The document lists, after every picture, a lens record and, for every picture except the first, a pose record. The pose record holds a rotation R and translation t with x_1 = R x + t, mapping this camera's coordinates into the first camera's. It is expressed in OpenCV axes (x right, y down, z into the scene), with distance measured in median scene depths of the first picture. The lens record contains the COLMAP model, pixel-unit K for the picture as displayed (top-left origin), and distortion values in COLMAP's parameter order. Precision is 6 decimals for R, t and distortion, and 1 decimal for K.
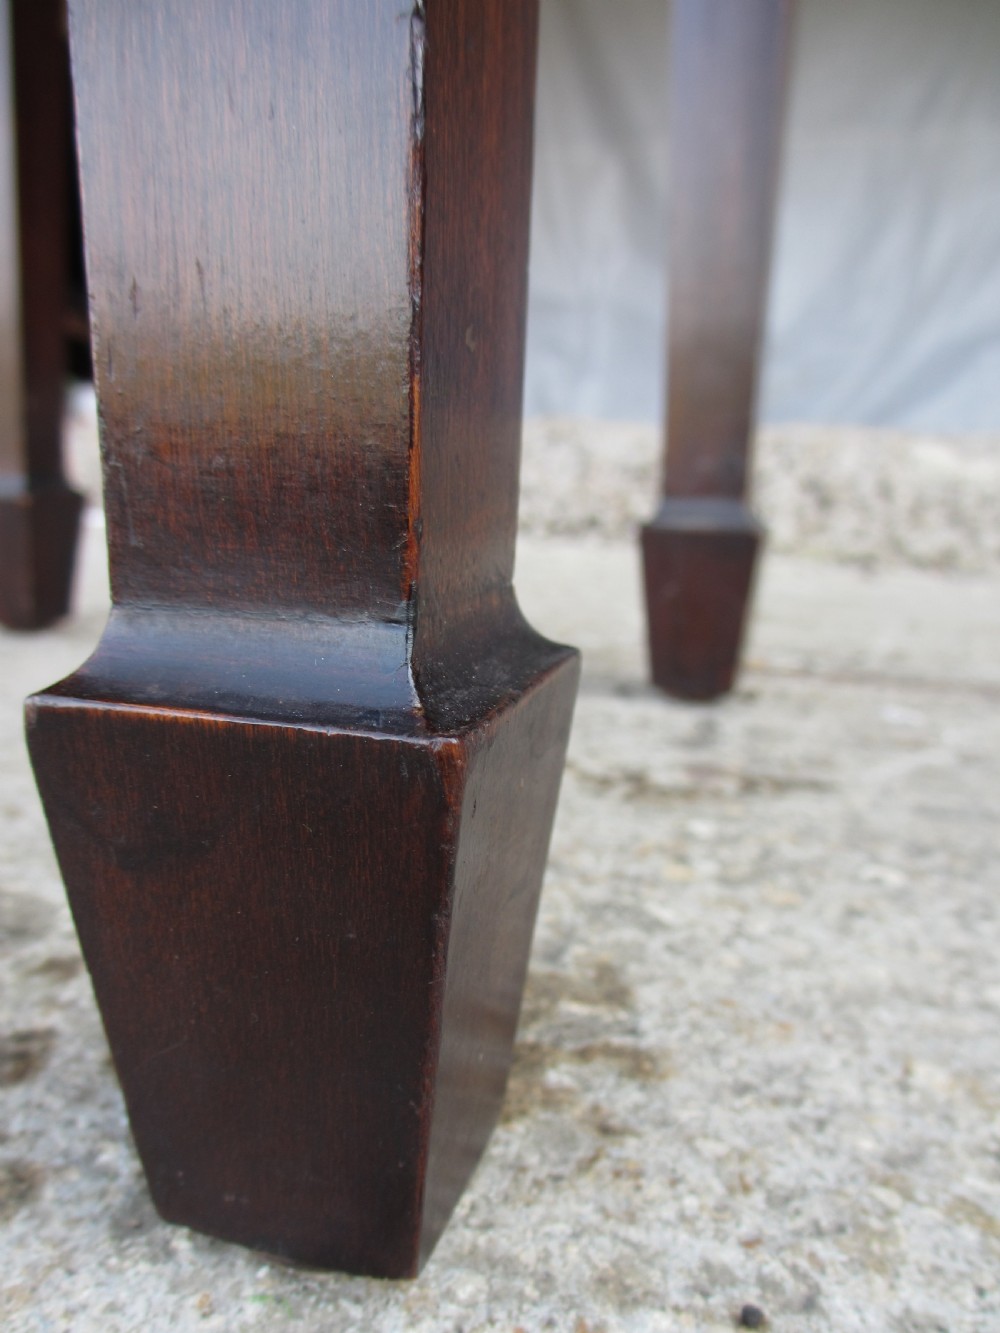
lens RADIAL K [[1104.2, 0, 503.2], [0, 1104.2, 678.3], [0, 0, 1]] dist [-0.055289, 0.027930]
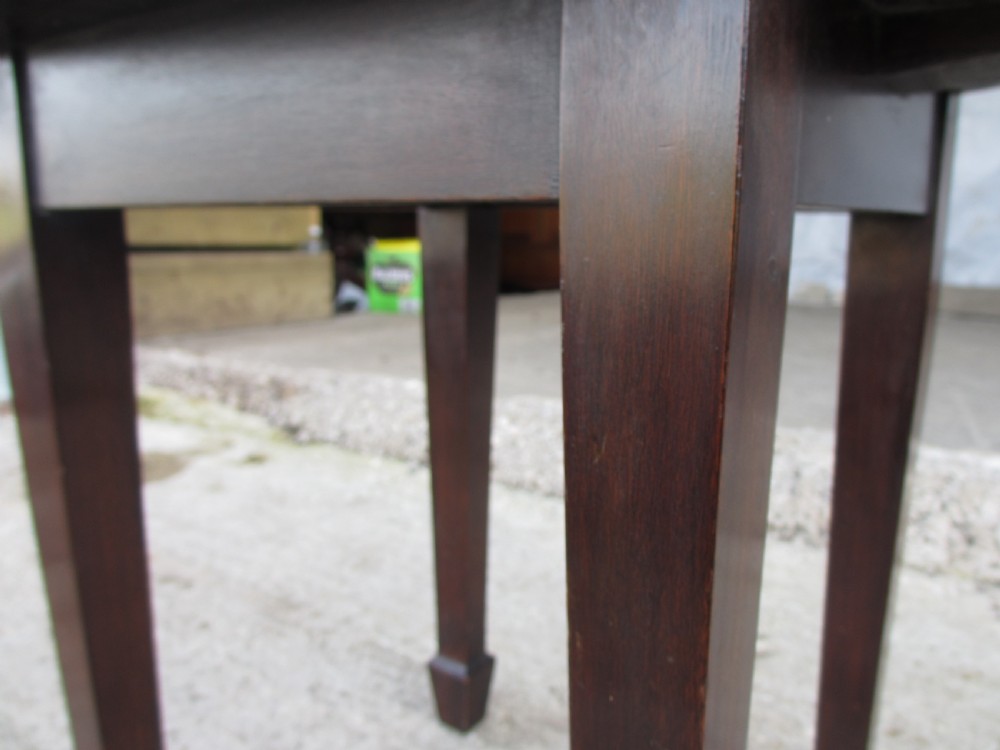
lens RADIAL K [[828.3, 0, 498.2], [0, 828.3, 383.2], [0, 0, 1]] dist [-0.055289, 0.027930]
pose [[0.957013, 0.030130, -0.288475, 0.042105], [-0.033625, 0.999409, -0.007167, -2.022228], [0.288088, 0.016559, 0.957461, -1.106281]]
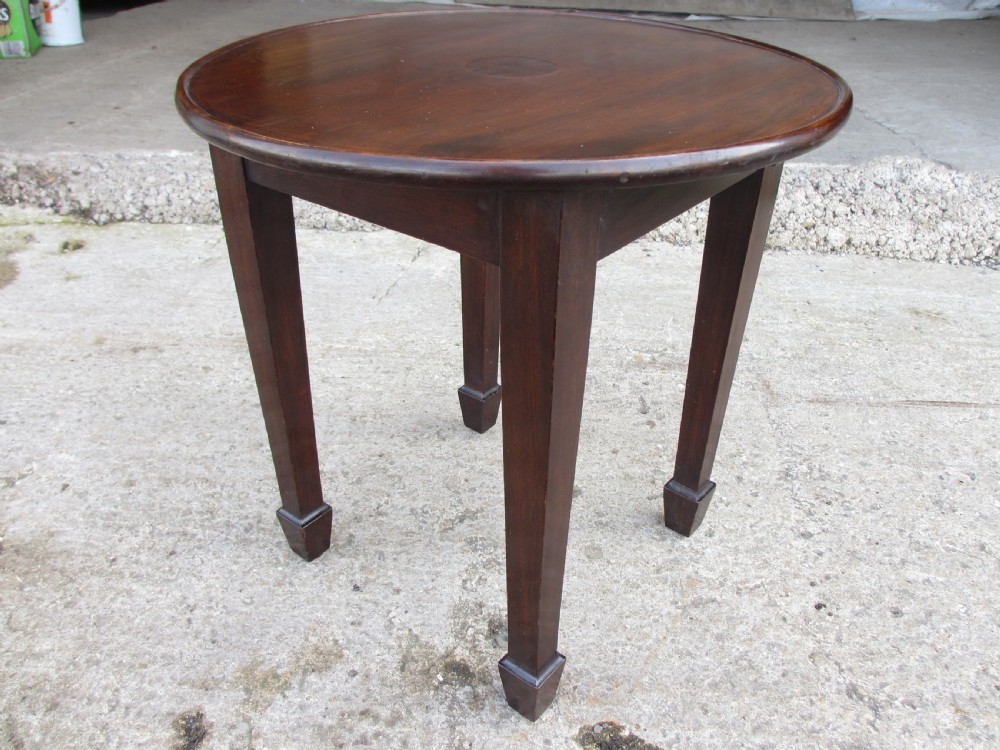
lens RADIAL K [[828.3, 0, 499.4], [0, 828.3, 374.9], [0, 0, 1]] dist [-0.055289, 0.027930]
pose [[0.969556, -0.138741, 0.201771, -2.341566], [0.062300, 0.936648, 0.344687, -2.831214], [-0.236810, -0.321623, 0.916777, -4.222174]]
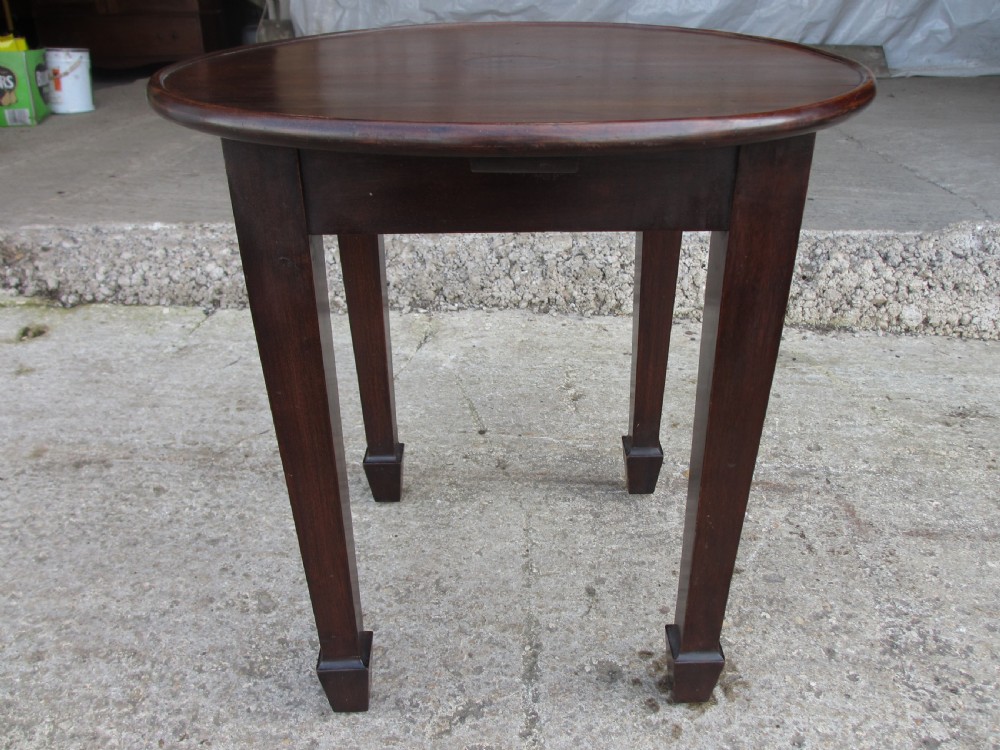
lens RADIAL K [[828.3, 0, 501.8], [0, 828.3, 379.2], [0, 0, 1]] dist [-0.055289, 0.027930]
pose [[0.975033, -0.129203, 0.180602, -1.885982], [0.074898, 0.956993, 0.280275, -2.784950], [-0.209047, -0.259751, 0.942777, -2.717104]]
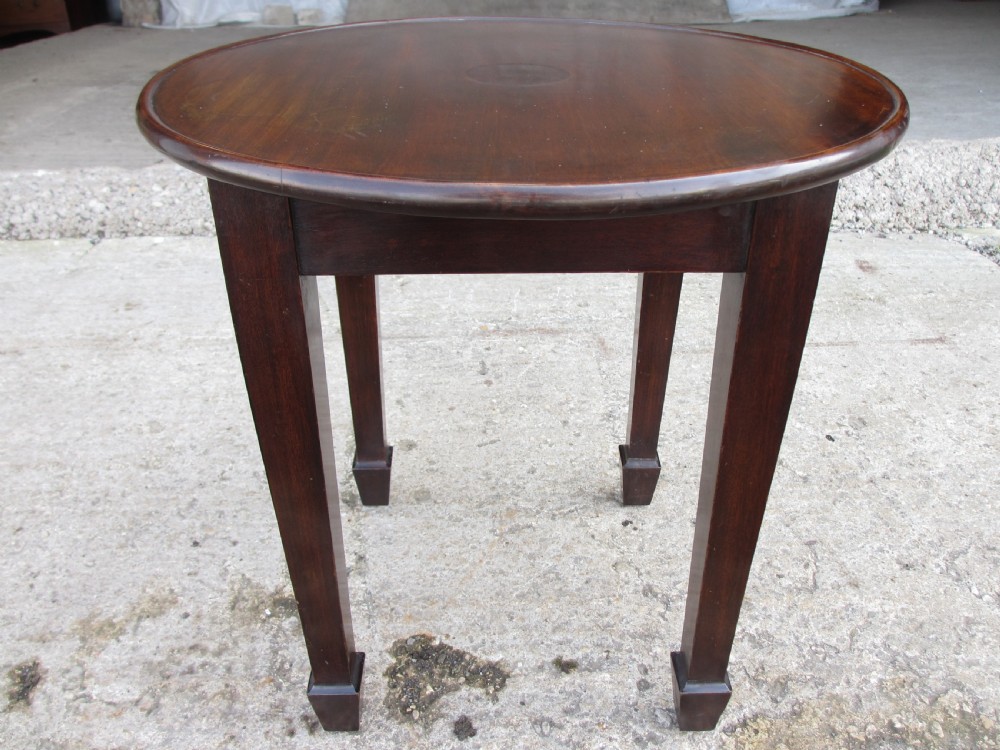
lens RADIAL K [[828.3, 0, 494.9], [0, 828.3, 373.2], [0, 0, 1]] dist [-0.055289, 0.027930]
pose [[0.939304, -0.206003, 0.274354, -1.697057], [0.110647, 0.938833, 0.326115, -2.450021], [-0.324753, -0.275964, 0.904643, -5.037666]]
